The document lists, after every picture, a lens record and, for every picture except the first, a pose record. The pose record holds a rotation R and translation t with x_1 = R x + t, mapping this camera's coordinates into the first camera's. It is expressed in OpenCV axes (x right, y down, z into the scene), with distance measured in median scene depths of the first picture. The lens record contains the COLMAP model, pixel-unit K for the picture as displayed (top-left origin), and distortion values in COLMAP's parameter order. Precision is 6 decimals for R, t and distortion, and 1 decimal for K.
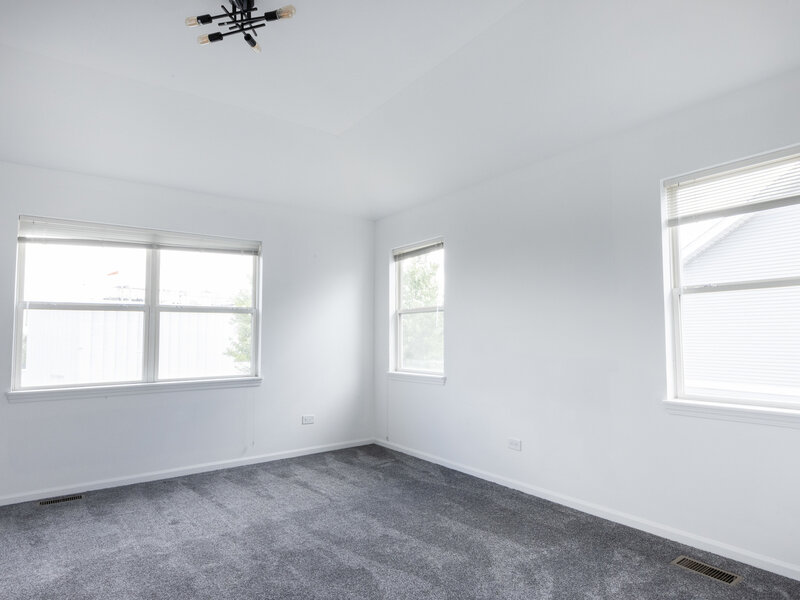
lens RADIAL K [[483.6, 0, 402.1], [0, 483.6, 303.3], [0, 0, 1]] dist [0.002240, -0.002317]
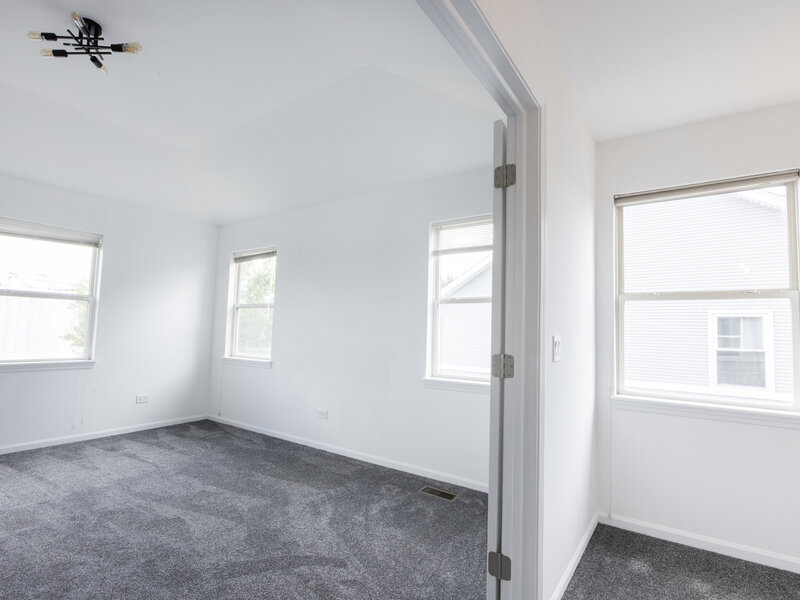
lens RADIAL K [[416.3, 0, 396.5], [0, 416.3, 299.8], [0, 0, 1]] dist [-0.005109, -0.002182]
pose [[0.947520, 0.054554, 0.315007, 0.061818], [-0.053438, 0.998497, -0.012185, -0.008459], [-0.315199, -0.005287, 0.949011, -0.117067]]
